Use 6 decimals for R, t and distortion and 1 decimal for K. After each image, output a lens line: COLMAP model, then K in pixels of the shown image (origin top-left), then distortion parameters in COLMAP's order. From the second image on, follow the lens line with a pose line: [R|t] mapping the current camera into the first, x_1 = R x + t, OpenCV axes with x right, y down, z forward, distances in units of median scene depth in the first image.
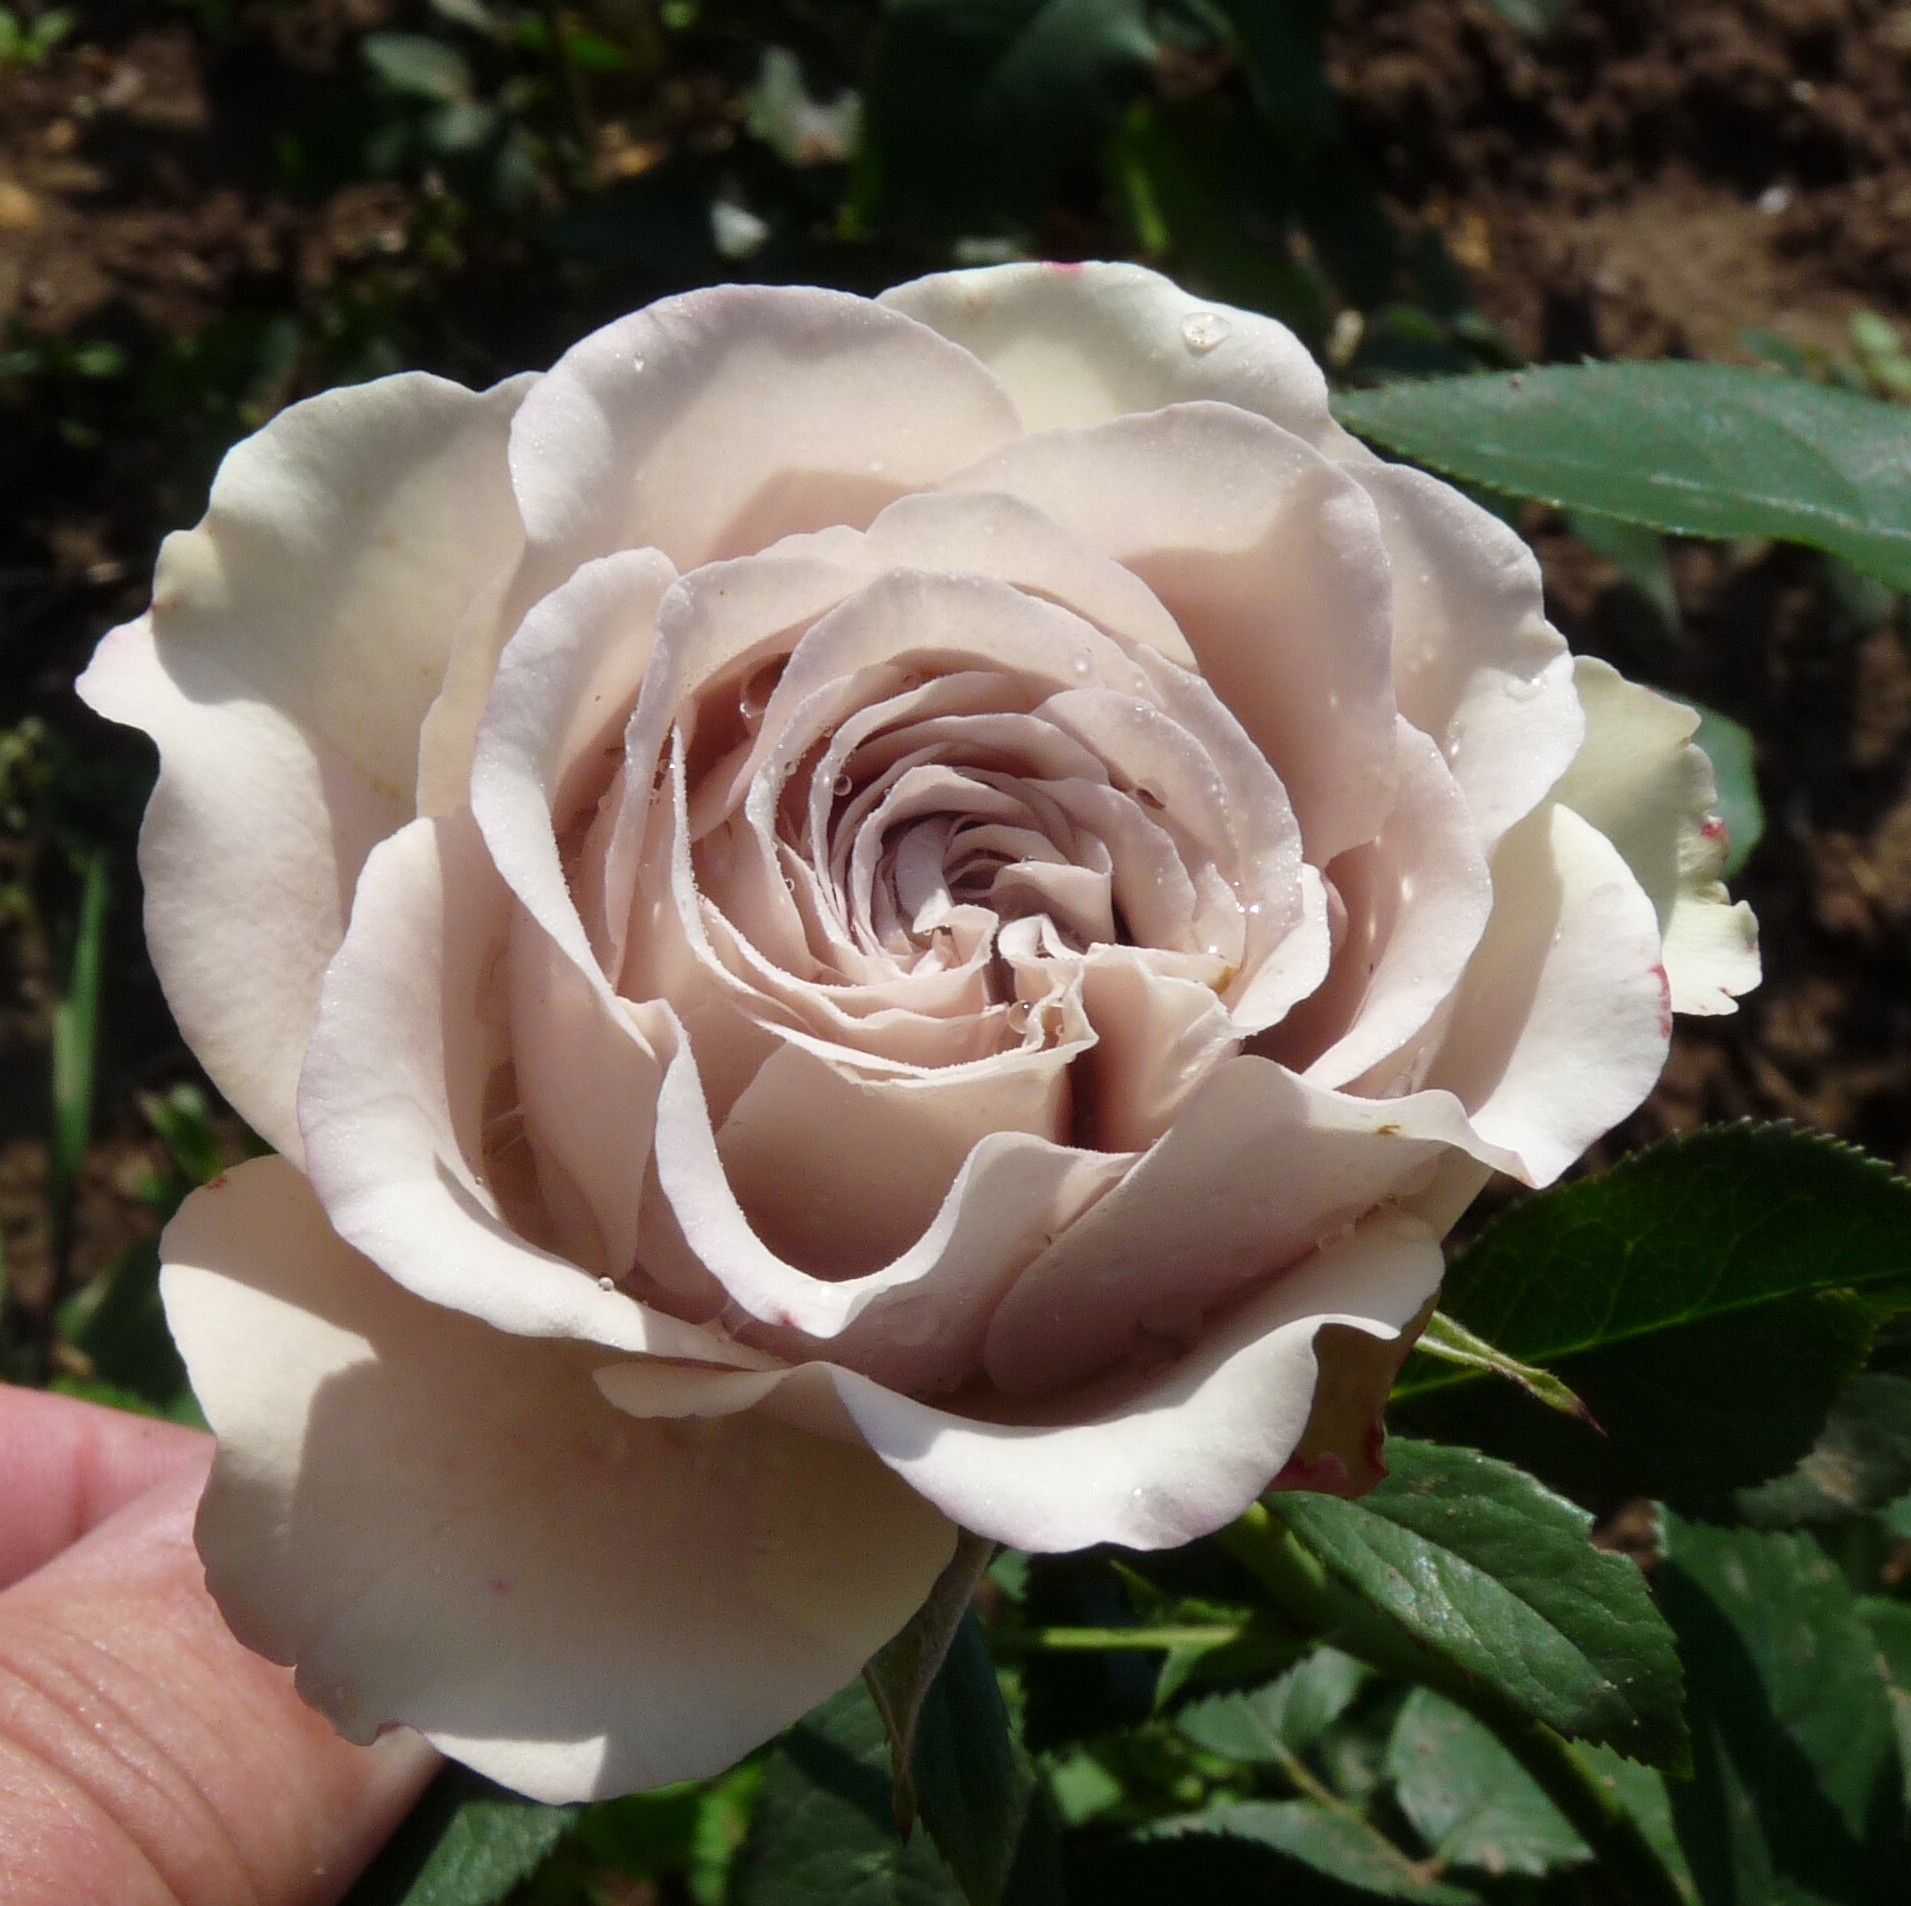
lens RADIAL K [[3438.6, 0, 955.5], [0, 3438.6, 953.0], [0, 0, 1]] dist [-0.204756, 0.124159]
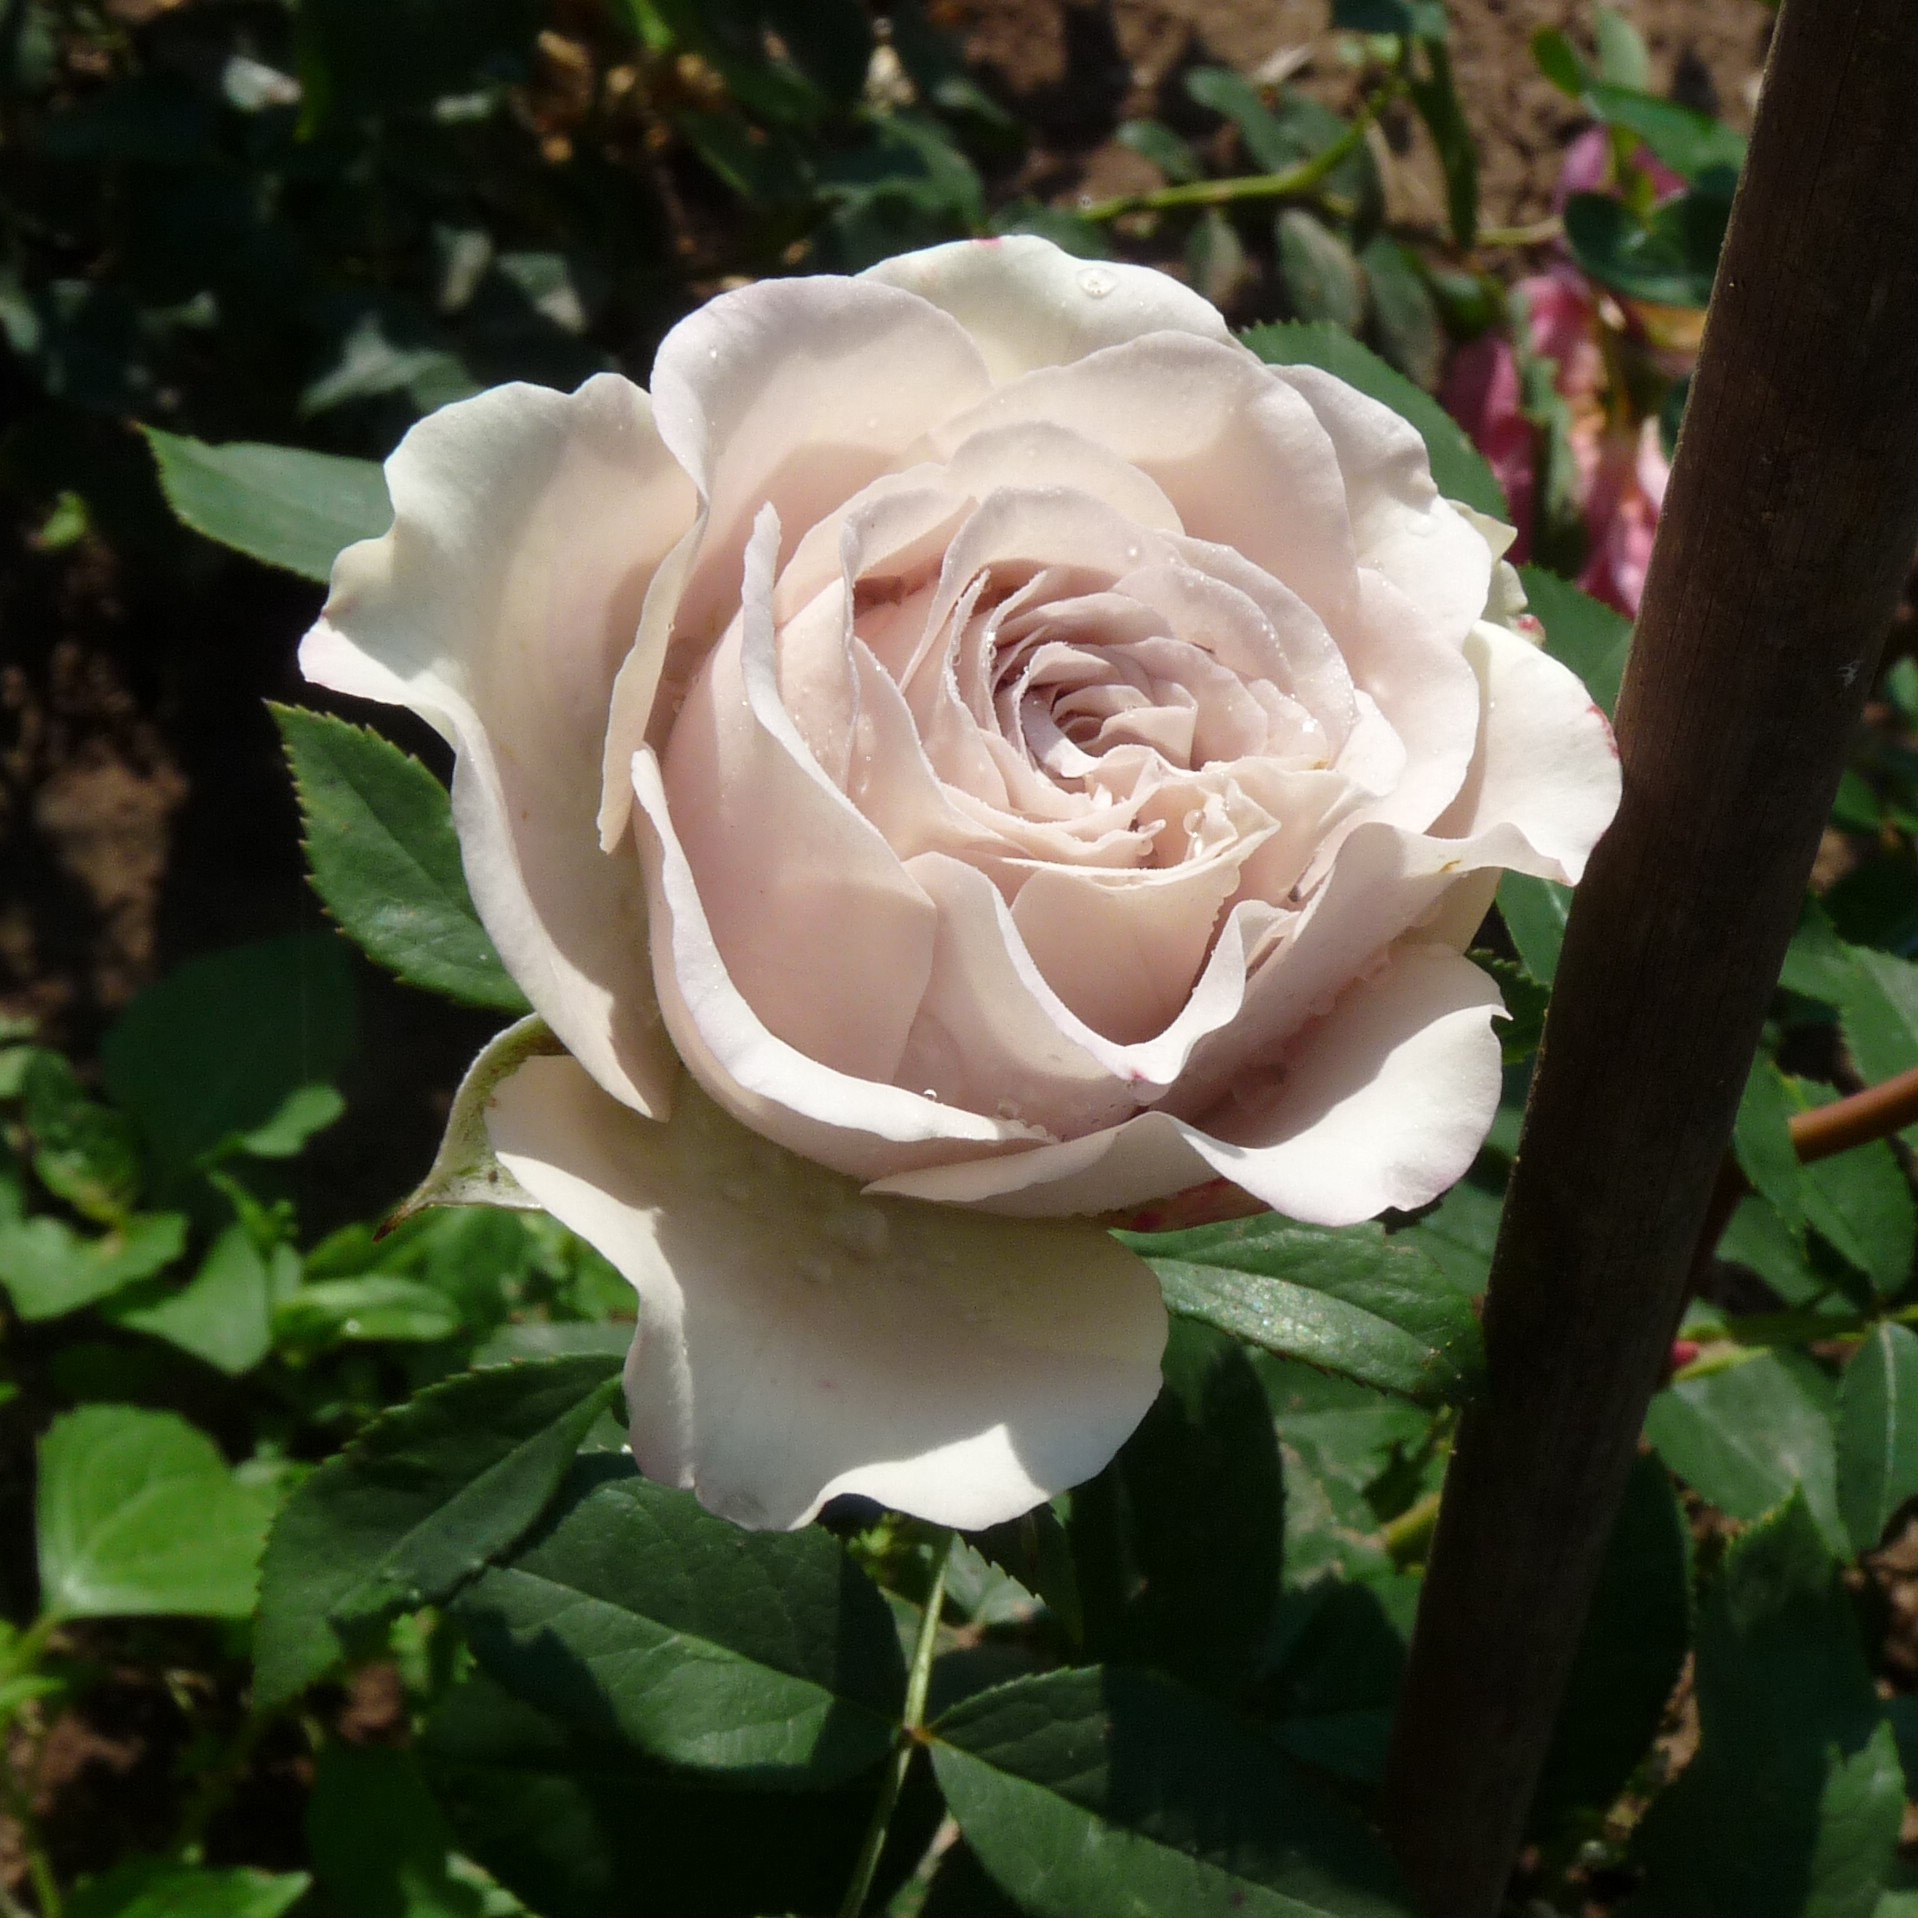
lens RADIAL K [[3451.2, 0, 959.0], [0, 3451.2, 959.0], [0, 0, 1]] dist [-0.204756, 0.124159]
pose [[0.913825, -0.173298, 0.367277, -0.491070], [0.177826, 0.983821, 0.021762, 0.023084], [-0.365106, 0.045425, 0.929857, -0.124507]]
